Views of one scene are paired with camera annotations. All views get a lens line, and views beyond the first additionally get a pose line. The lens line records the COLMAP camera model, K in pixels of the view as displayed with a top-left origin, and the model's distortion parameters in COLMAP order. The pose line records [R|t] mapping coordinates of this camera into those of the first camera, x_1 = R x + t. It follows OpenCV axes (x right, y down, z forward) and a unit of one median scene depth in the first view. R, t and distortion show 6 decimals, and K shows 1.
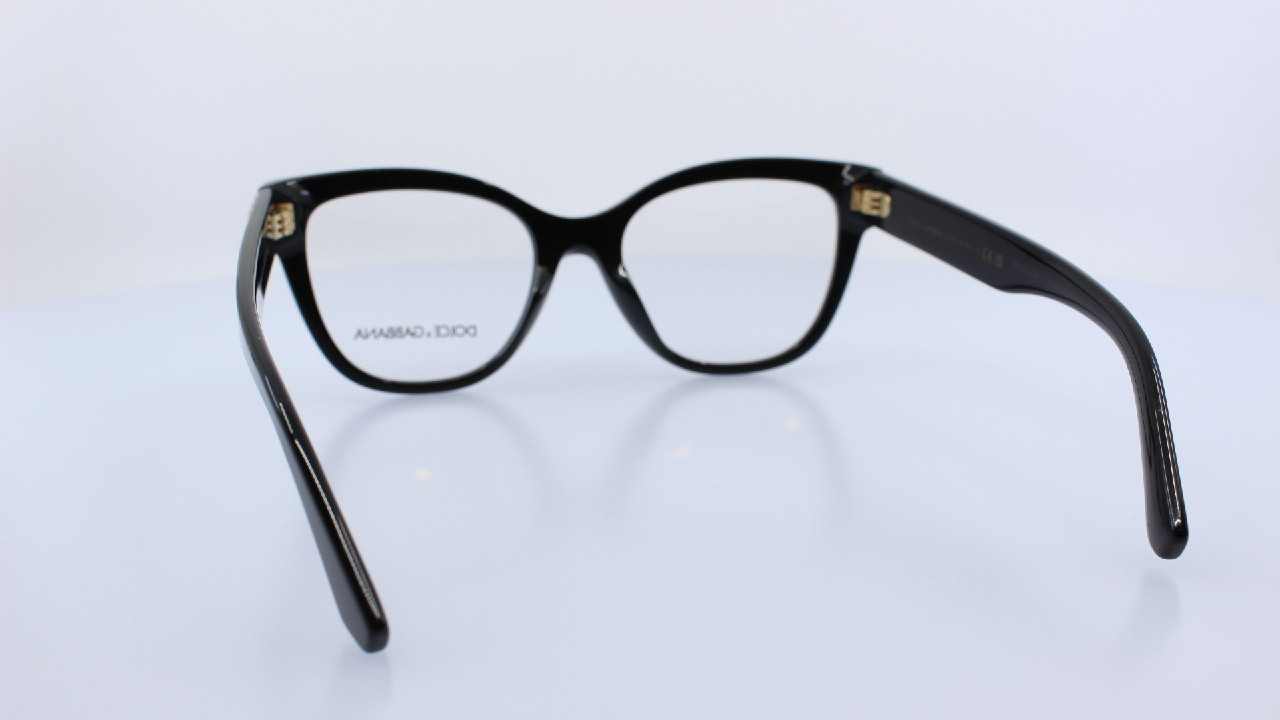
lens RADIAL K [[1408.7, 0, 640.7], [0, 1408.7, 353.0], [0, 0, 1]] dist [-0.091508, 0.000000]
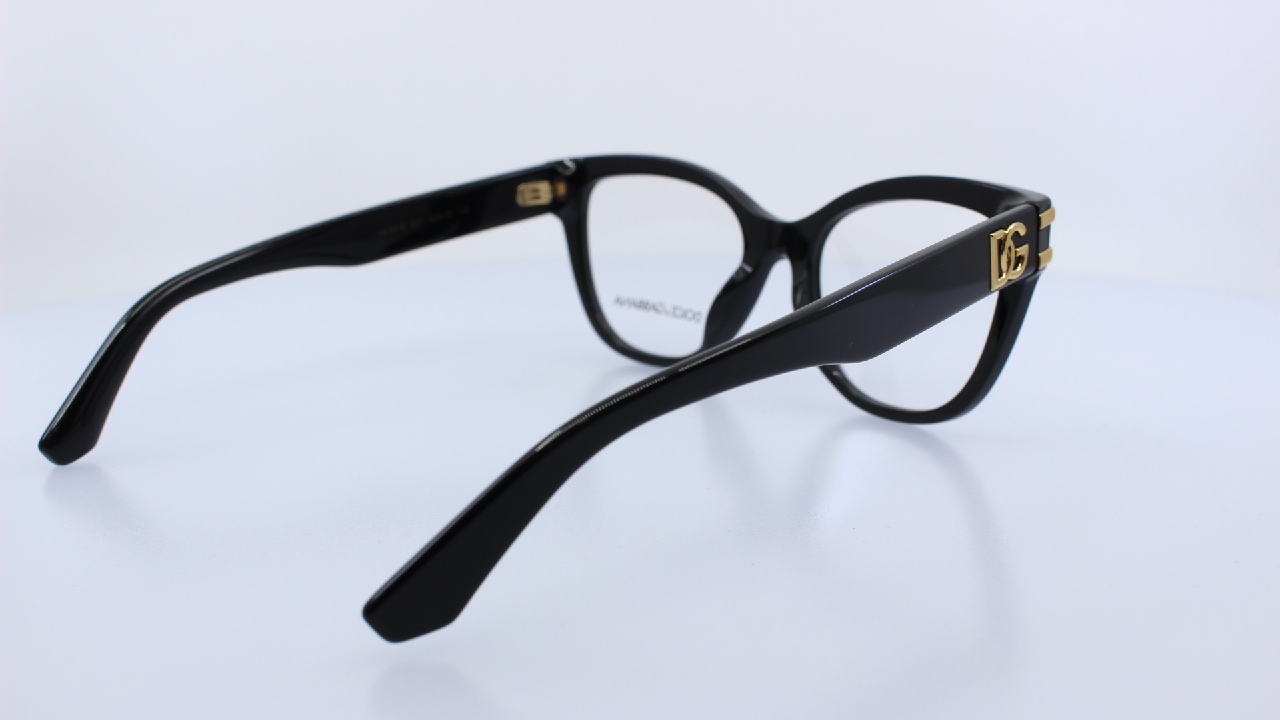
lens RADIAL K [[1408.7, 0, 637.9], [0, 1408.7, 364.7], [0, 0, 1]] dist [-0.091508, 0.000000]
pose [[0.474717, 0.185223, -0.860428, 0.770457], [-0.183651, 0.976932, 0.108978, -0.087331], [0.860765, 0.106285, 0.497783, 0.446176]]
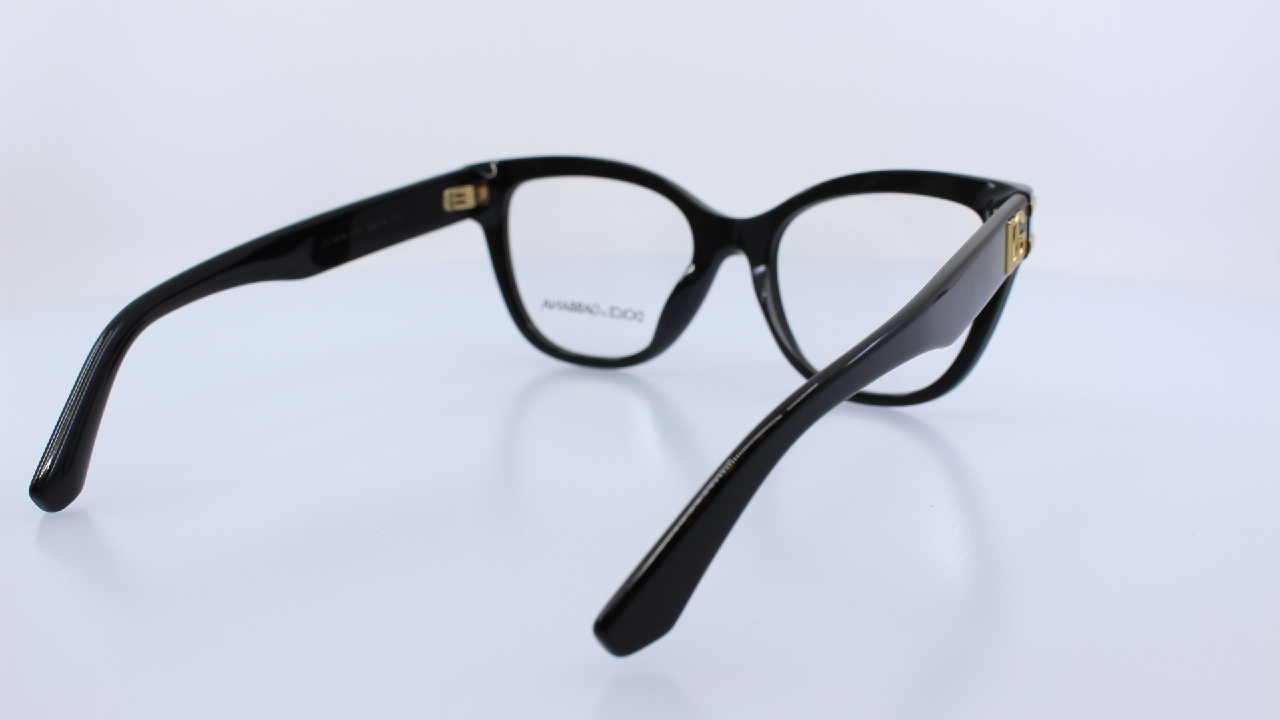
lens RADIAL K [[1408.7, 0, 645.0], [0, 1408.7, 355.4], [0, 0, 1]] dist [-0.091508, 0.000000]
pose [[0.692621, 0.146816, -0.706202, 0.634544], [-0.151917, 0.986797, 0.056155, -0.046773], [0.705122, 0.068390, 0.705780, 0.262359]]
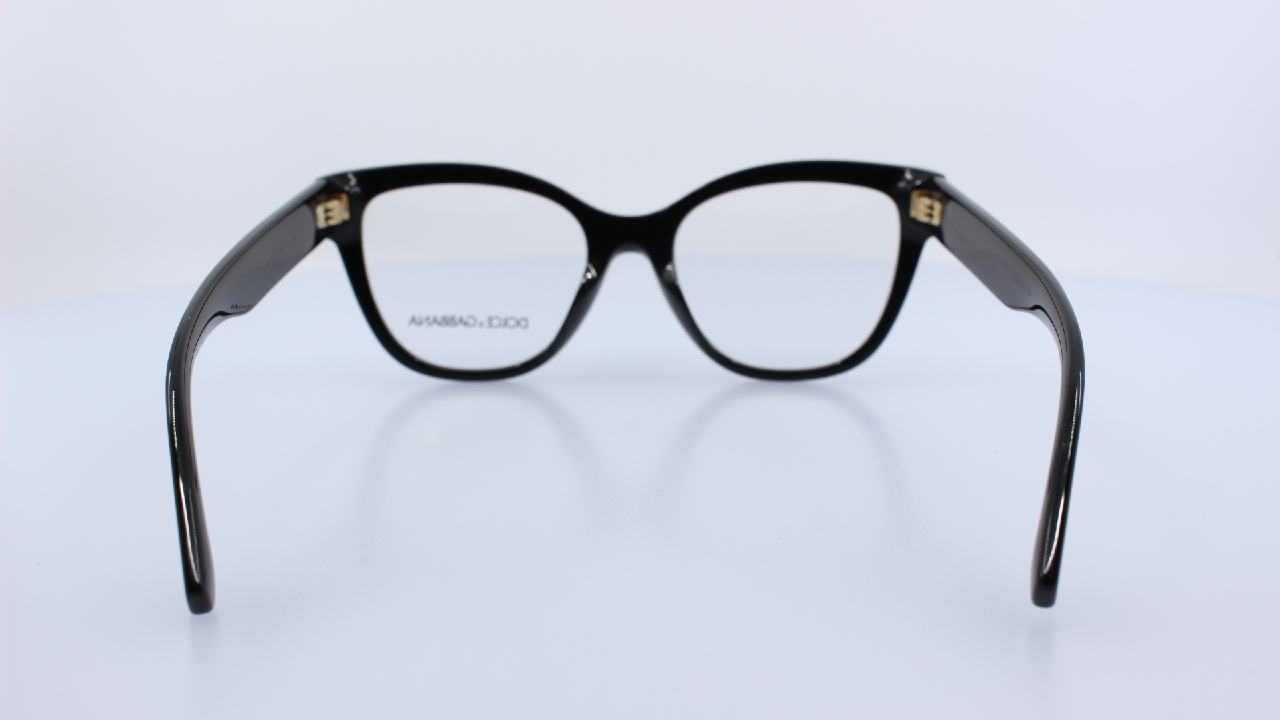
lens RADIAL K [[1408.7, 0, 638.7], [0, 1408.7, 366.5], [0, 0, 1]] dist [-0.091508, 0.000000]
pose [[0.963325, 0.058210, -0.261948, 0.233622], [-0.054254, 0.998278, 0.022315, -0.011678], [0.262796, -0.007285, 0.964824, 0.029522]]
